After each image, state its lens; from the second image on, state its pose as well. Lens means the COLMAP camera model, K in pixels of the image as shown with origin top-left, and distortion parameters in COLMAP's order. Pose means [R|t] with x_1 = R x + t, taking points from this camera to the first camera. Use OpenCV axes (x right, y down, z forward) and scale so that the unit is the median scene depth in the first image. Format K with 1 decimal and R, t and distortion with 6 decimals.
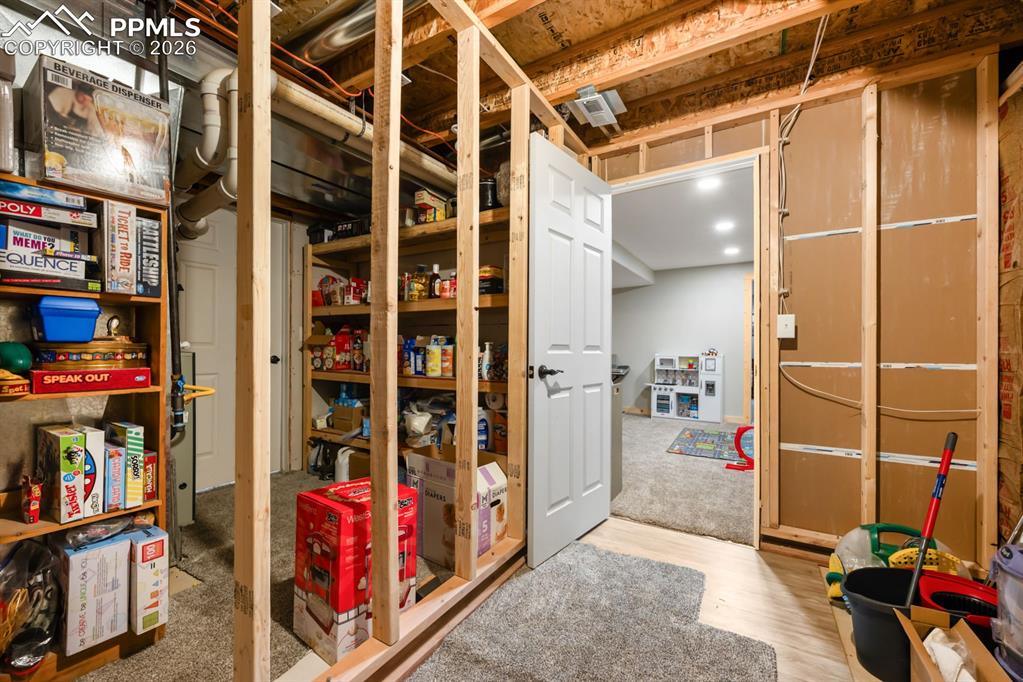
lens RADIAL K [[416.4, 0, 511.7], [0, 416.4, 345.4], [0, 0, 1]] dist [-0.015195, -0.000212]
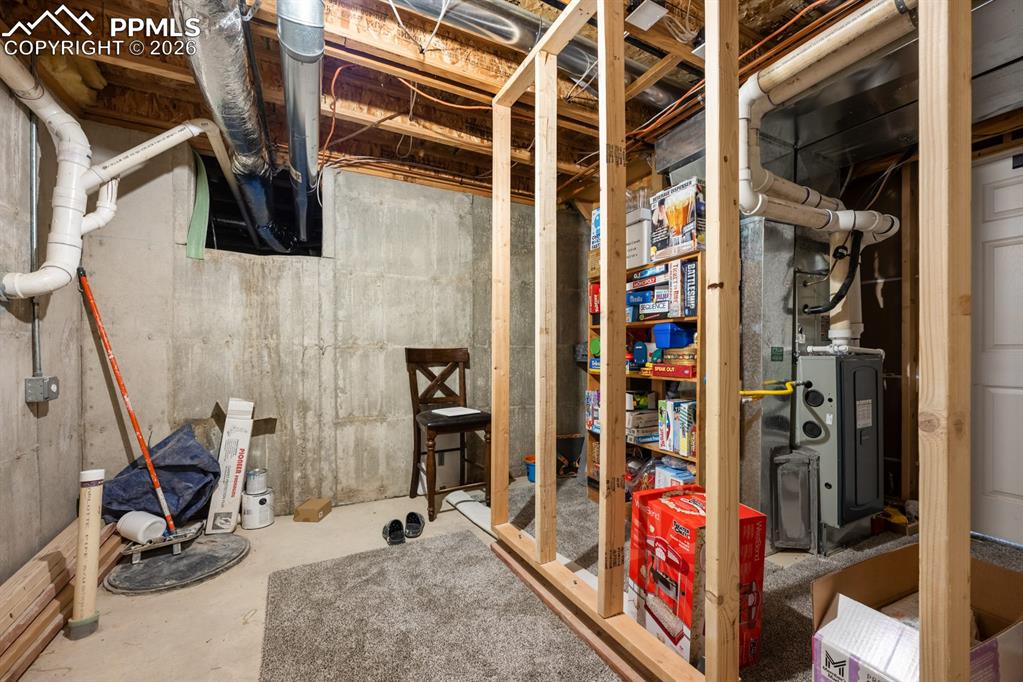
lens RADIAL K [[416.4, 0, 514.8], [0, 416.4, 351.1], [0, 0, 1]] dist [-0.015195, -0.000212]
pose [[-0.532456, -0.006948, -0.846429, 0.716834], [0.003295, 0.999942, -0.010281, 0.018914], [0.846451, -0.008263, -0.532402, 1.280536]]
